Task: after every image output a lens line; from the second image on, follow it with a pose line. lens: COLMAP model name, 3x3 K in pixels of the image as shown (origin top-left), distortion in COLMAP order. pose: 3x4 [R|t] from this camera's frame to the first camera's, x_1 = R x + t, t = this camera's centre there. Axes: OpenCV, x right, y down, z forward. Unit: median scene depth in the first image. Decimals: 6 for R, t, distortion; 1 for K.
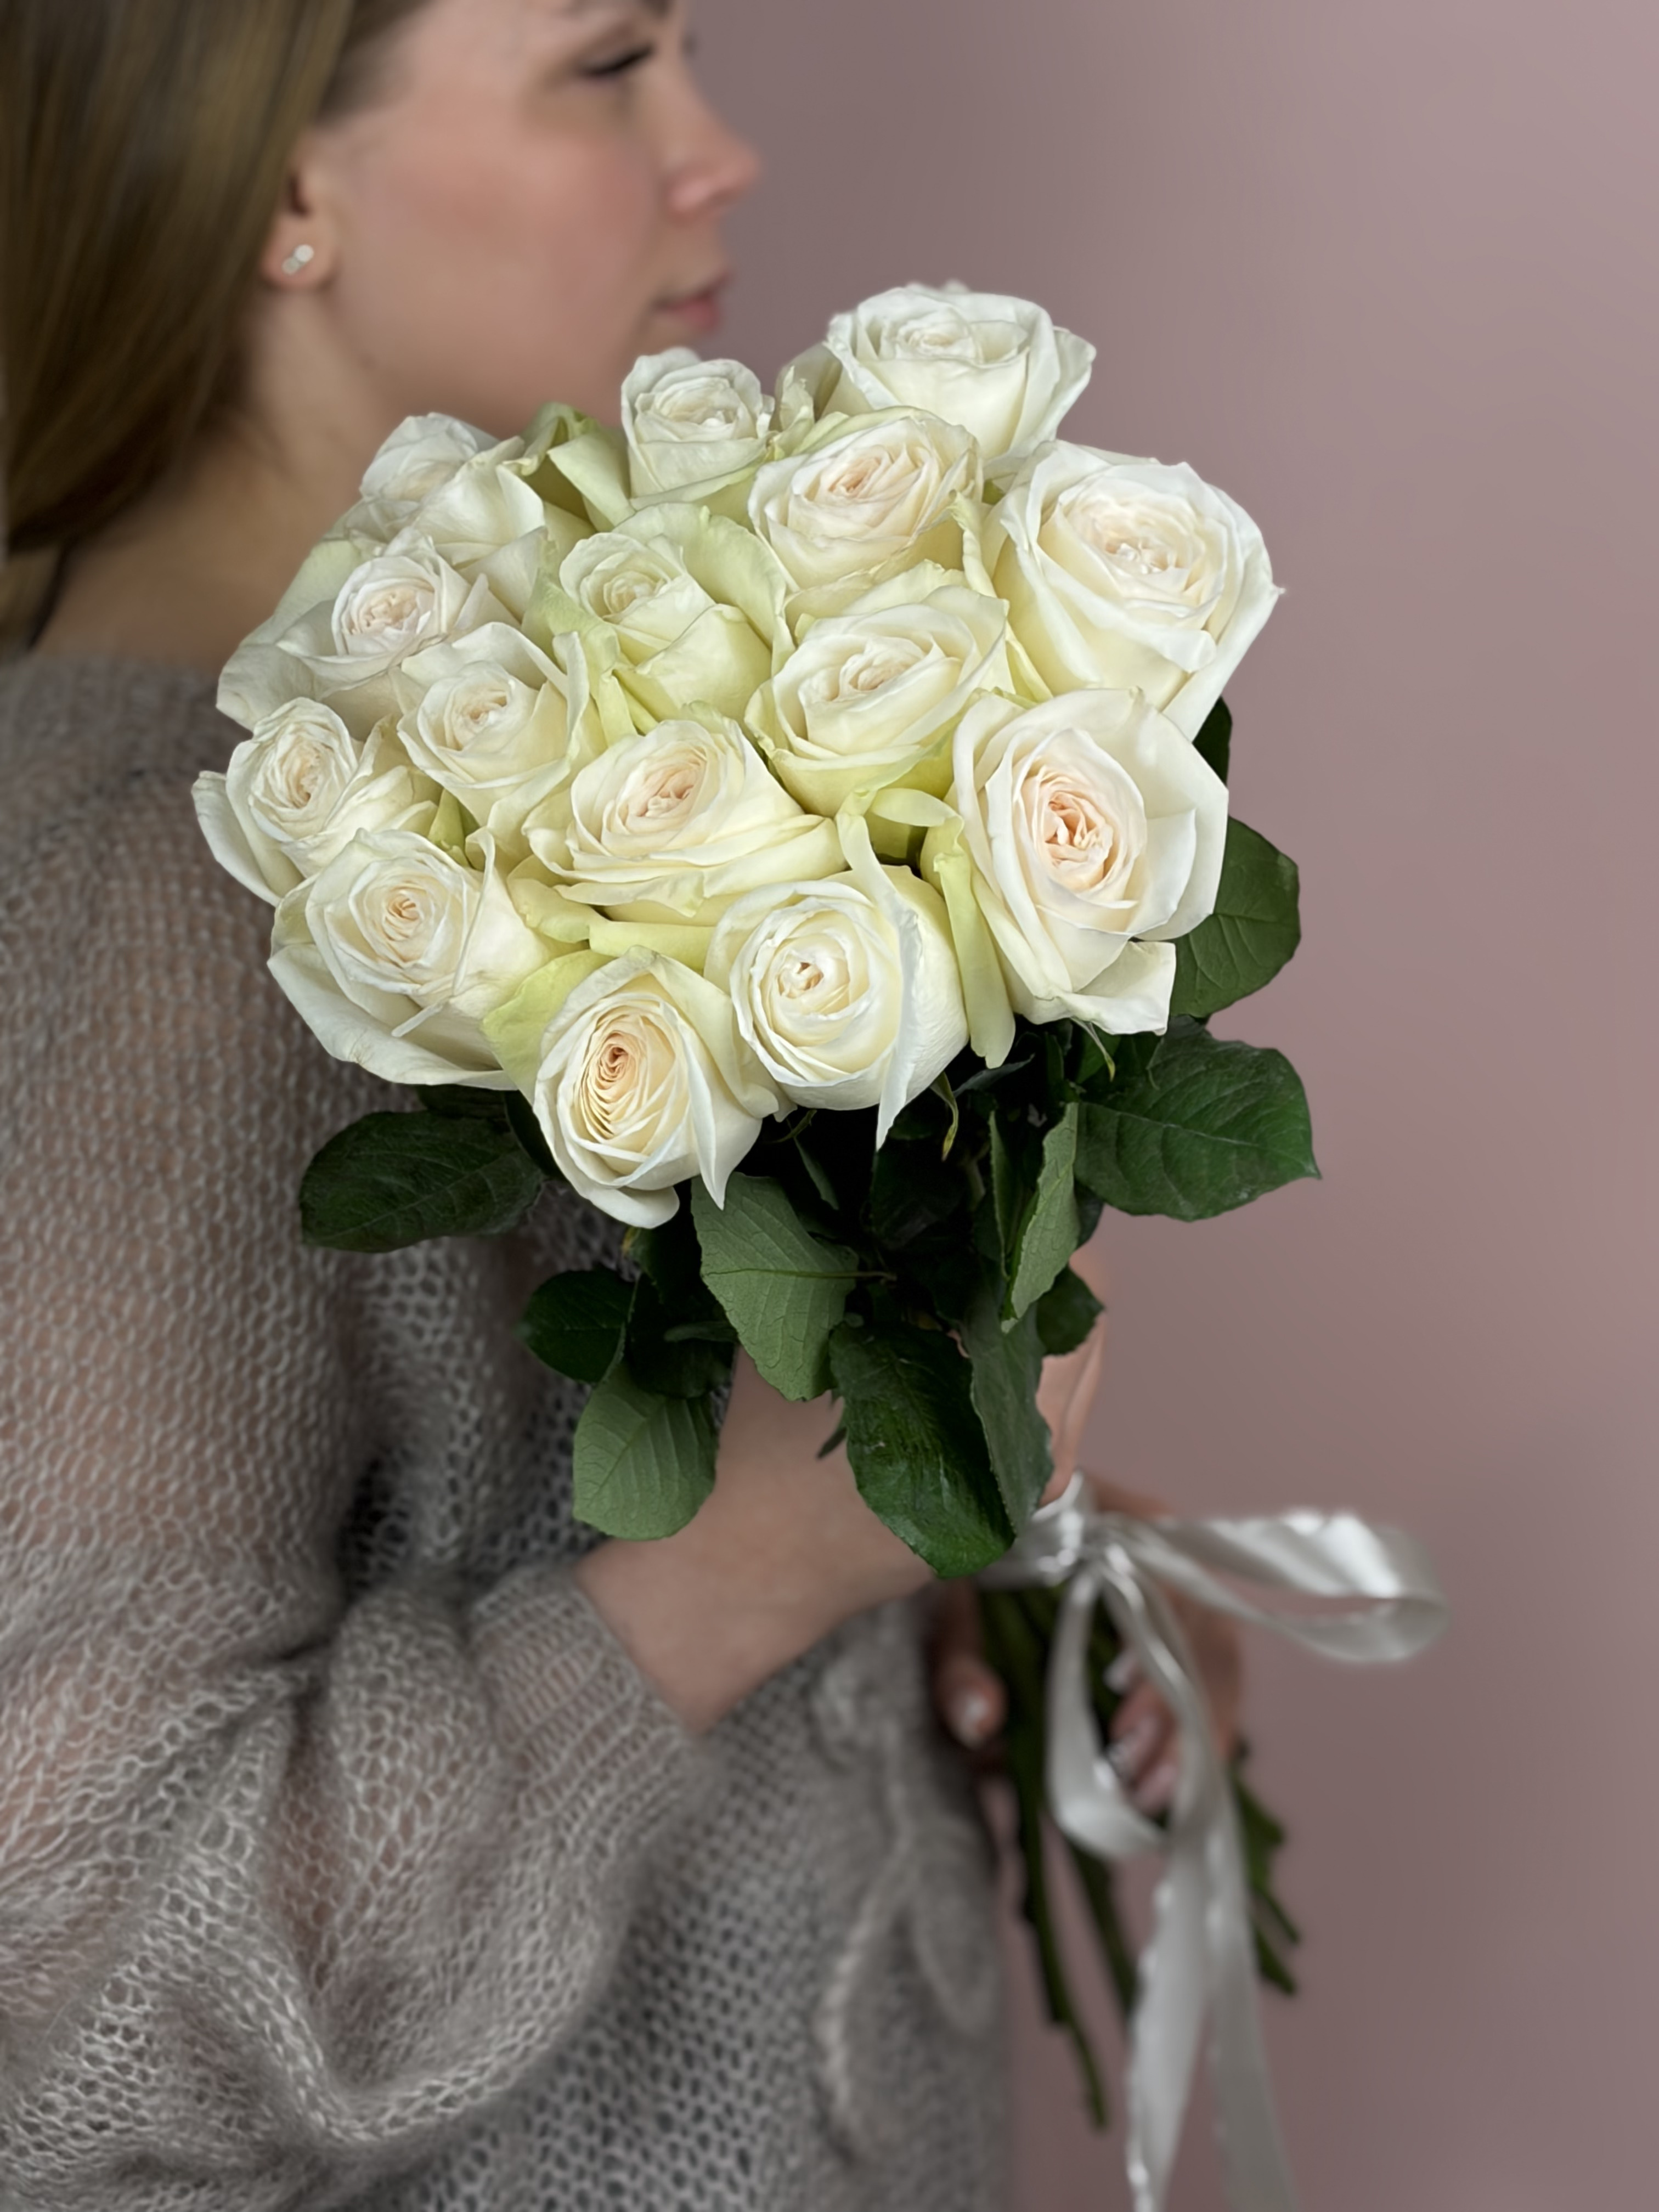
lens RADIAL K [[5423.7, 0, 854.8], [0, 5423.7, 1110.6], [0, 0, 1]] dist [0.277032, -1.427995]
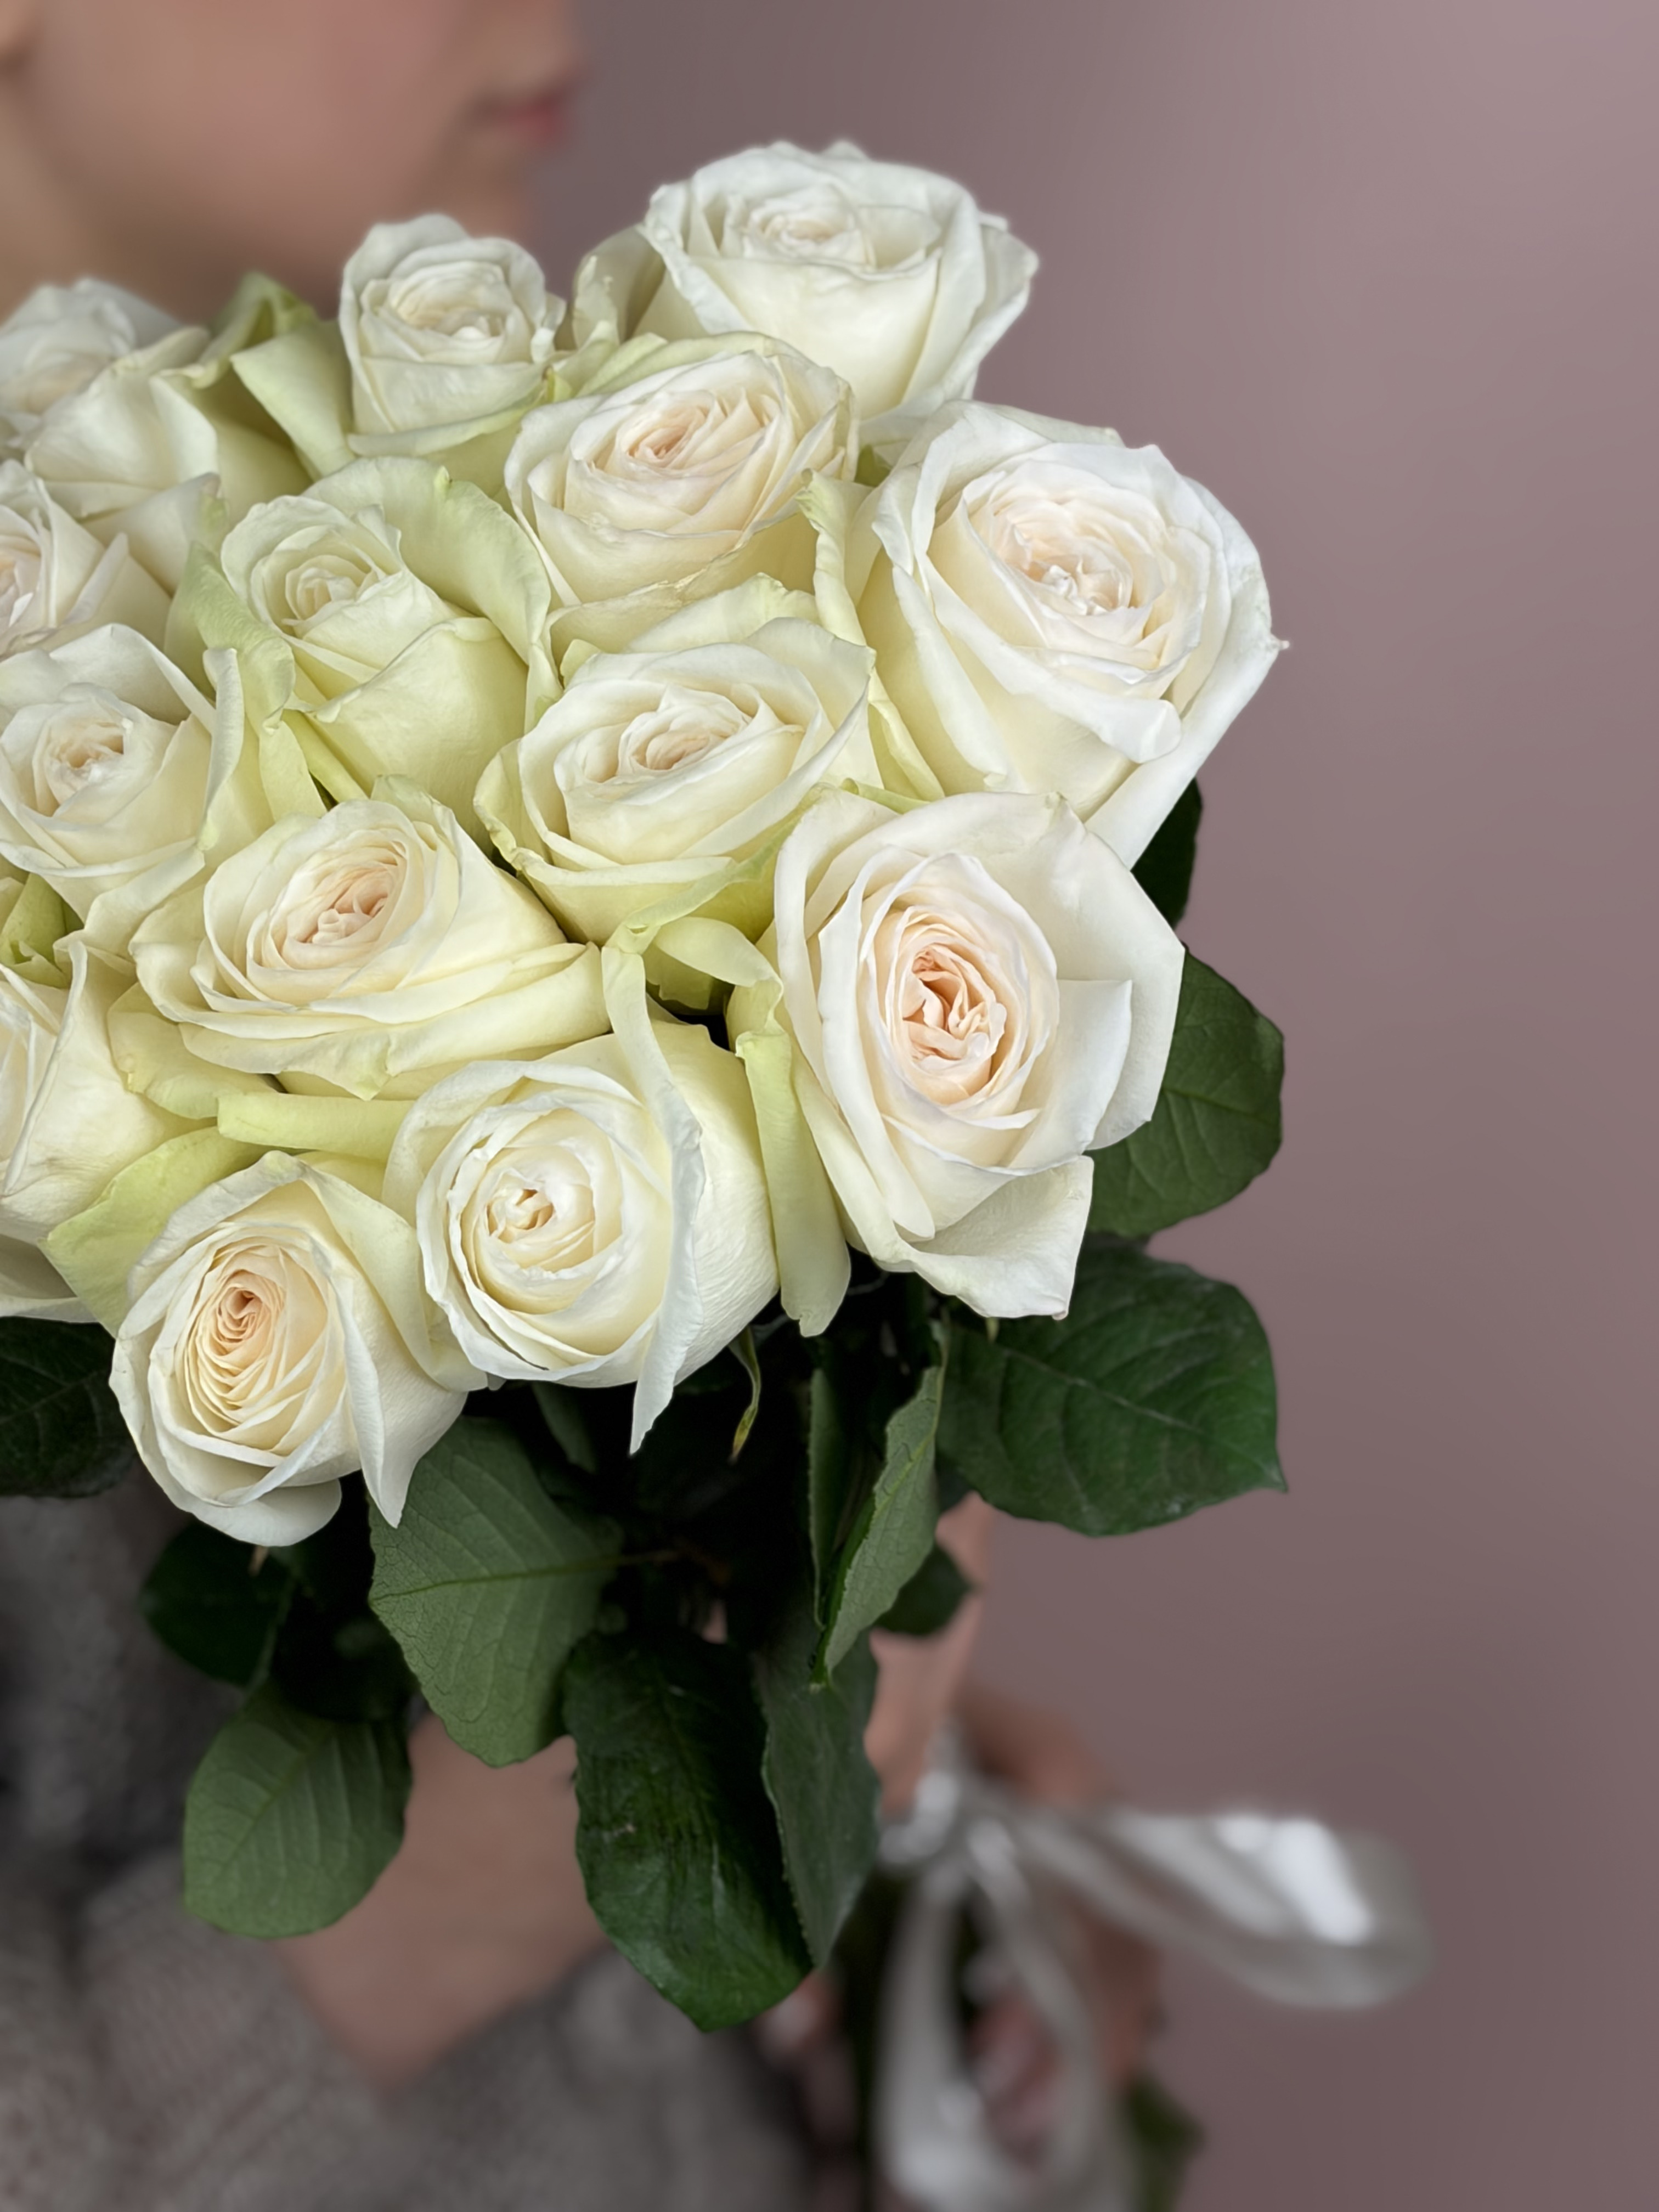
lens RADIAL K [[5501.9, 0, 898.1], [0, 5501.9, 1135.3], [0, 0, 1]] dist [0.255896, -1.063878]
pose [[0.998118, 0.060693, 0.008723, 0.027959], [-0.061120, 0.996175, 0.062449, -0.074325], [-0.004899, -0.062865, 0.998010, 0.306836]]
